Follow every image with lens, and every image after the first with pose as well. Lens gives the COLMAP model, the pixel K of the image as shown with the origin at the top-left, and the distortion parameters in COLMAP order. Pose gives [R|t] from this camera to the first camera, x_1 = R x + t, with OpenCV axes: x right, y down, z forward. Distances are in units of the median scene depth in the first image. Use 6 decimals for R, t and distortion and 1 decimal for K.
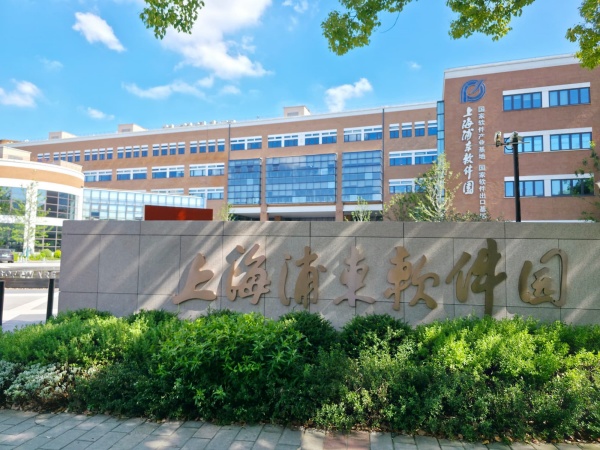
lens RADIAL K [[376.0, 0, 300.0], [0, 376.0, 225.0], [0, 0, 1]] dist [0.006903, -0.001334]
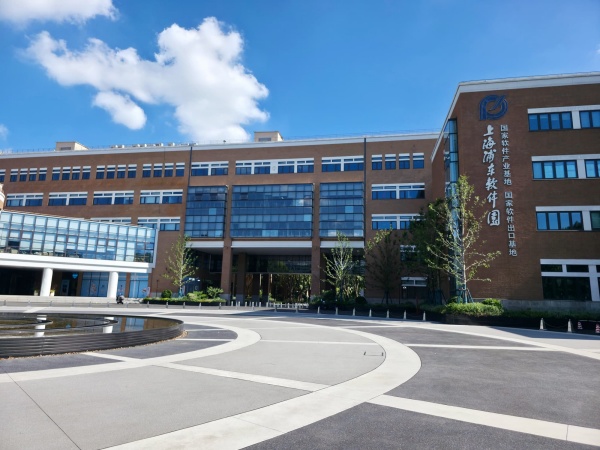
lens RADIAL K [[376.0, 0, 300.0], [0, 376.0, 225.0], [0, 0, 1]] dist [0.006903, -0.001334]
pose [[0.991210, 0.036533, 0.127155, -0.044543], [-0.021762, 0.993050, -0.115666, 0.012051], [-0.130497, 0.111882, 0.985116, 0.130356]]
